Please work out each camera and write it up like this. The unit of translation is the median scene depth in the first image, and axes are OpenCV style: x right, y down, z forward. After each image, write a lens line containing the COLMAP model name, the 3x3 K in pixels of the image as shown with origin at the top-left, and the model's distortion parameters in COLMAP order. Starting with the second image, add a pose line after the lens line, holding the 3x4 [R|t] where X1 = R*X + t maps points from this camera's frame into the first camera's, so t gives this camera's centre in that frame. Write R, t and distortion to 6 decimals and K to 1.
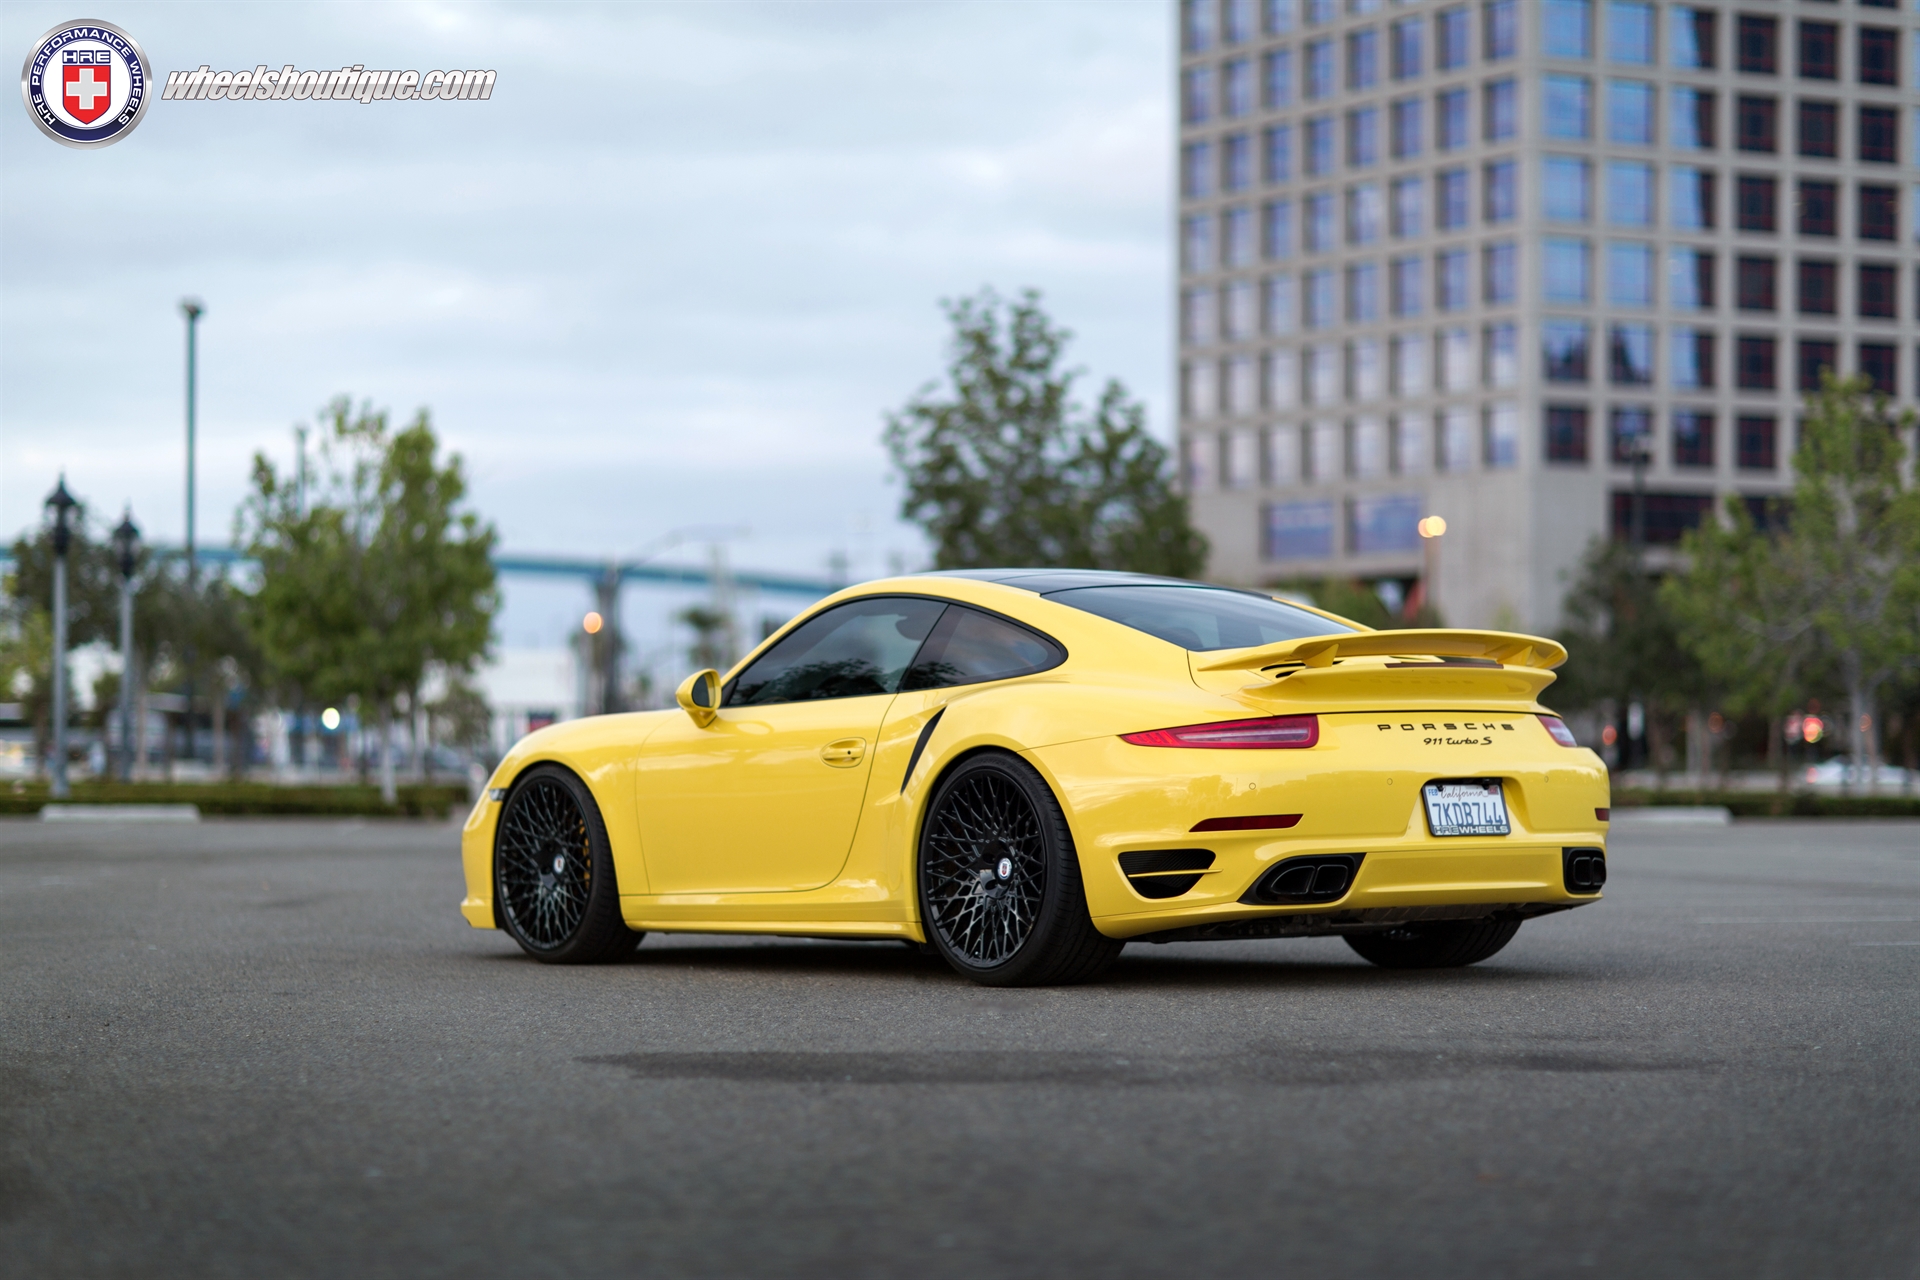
lens RADIAL K [[4507.8, 0, 960.0], [0, 4507.8, 640.0], [0, 0, 1]] dist [-0.012482, -0.228773]
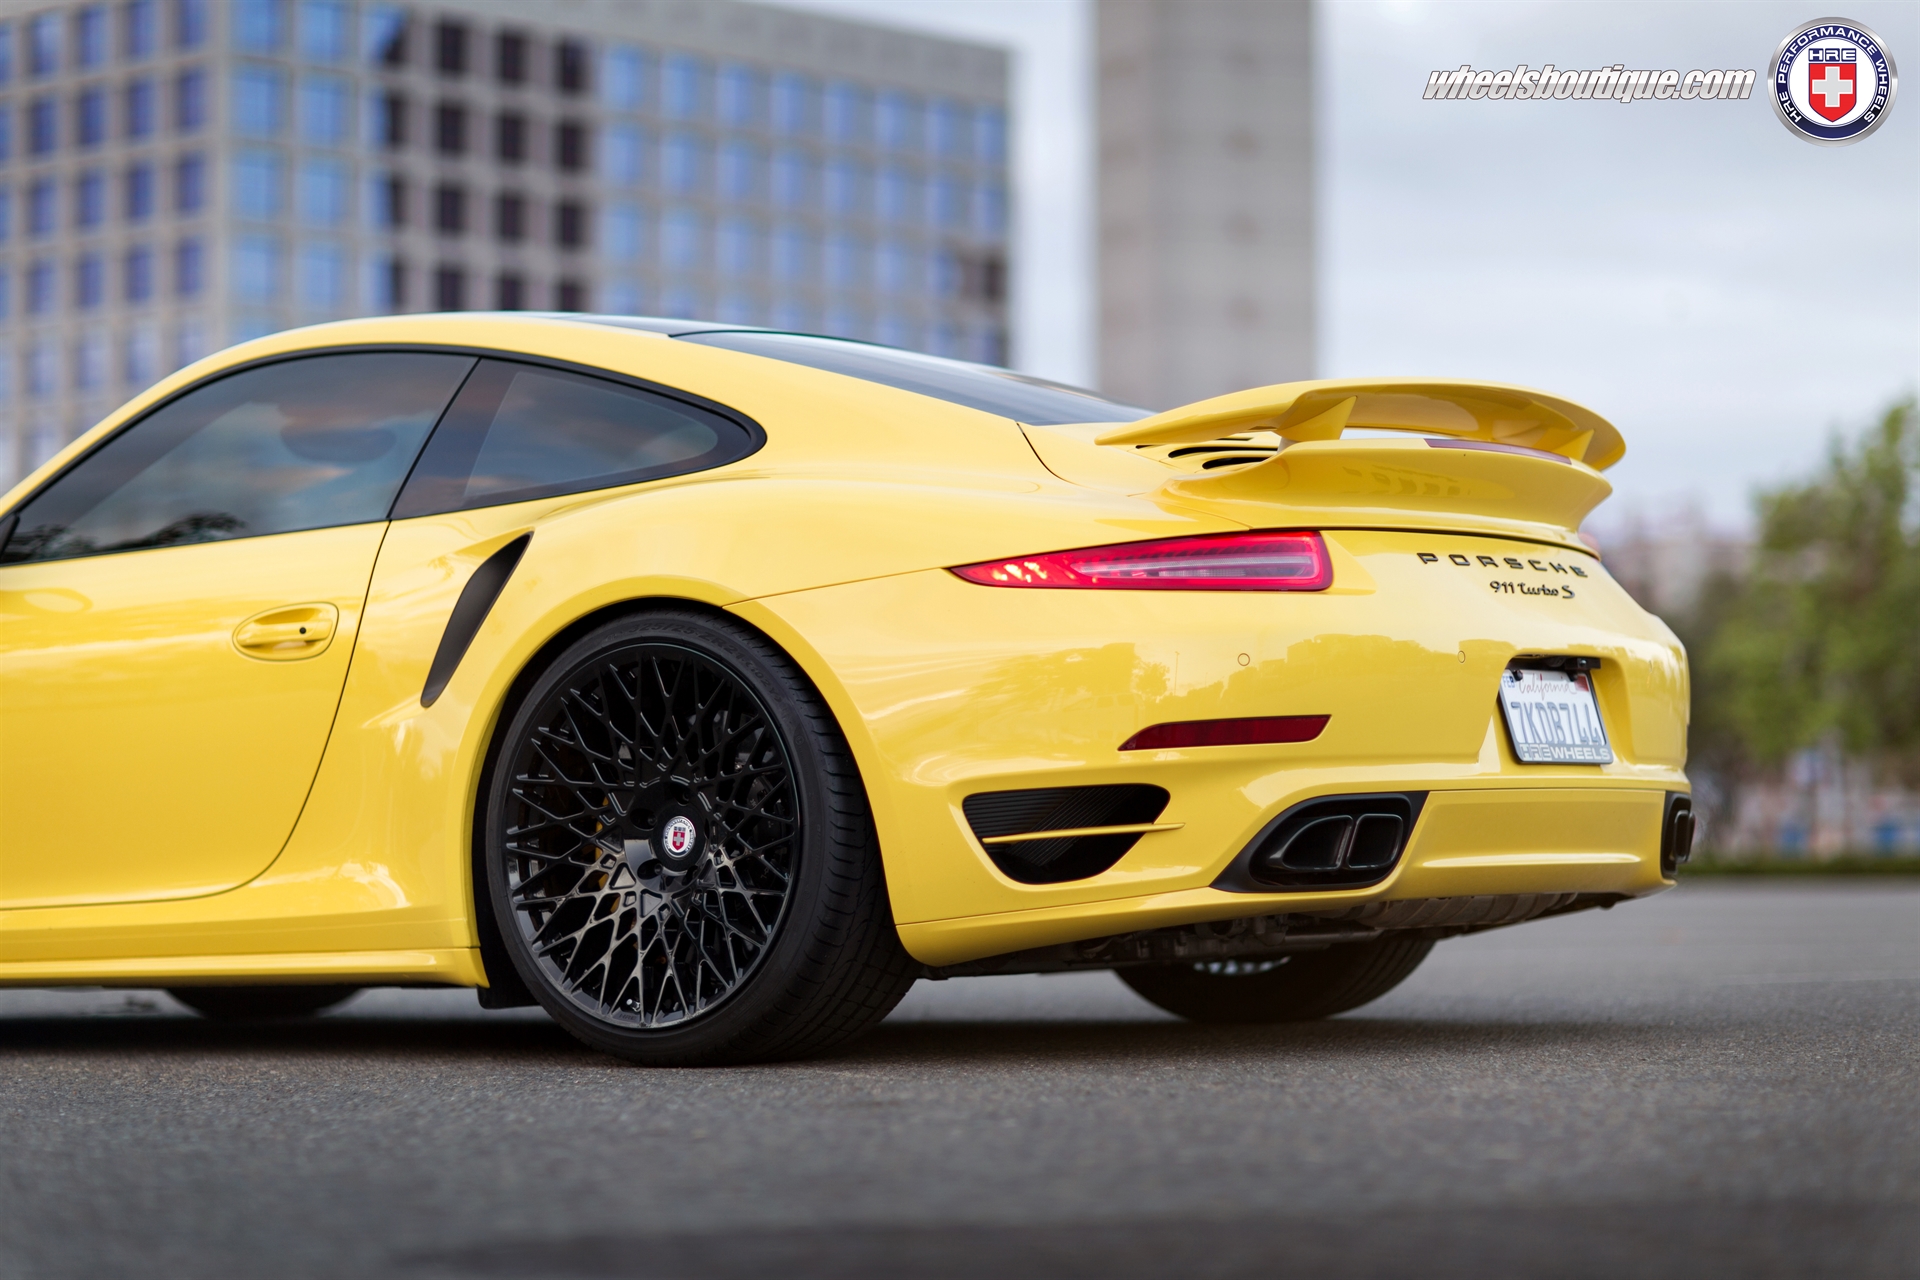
lens RADIAL K [[4507.8, 0, 960.0], [0, 4507.8, 640.0], [0, 0, 1]] dist [-0.012482, -0.228773]
pose [[0.955077, 0.006542, 0.296287, -0.113127], [0.000577, 0.999713, -0.023936, 0.040909], [-0.296359, 0.023032, 0.954799, 0.502478]]
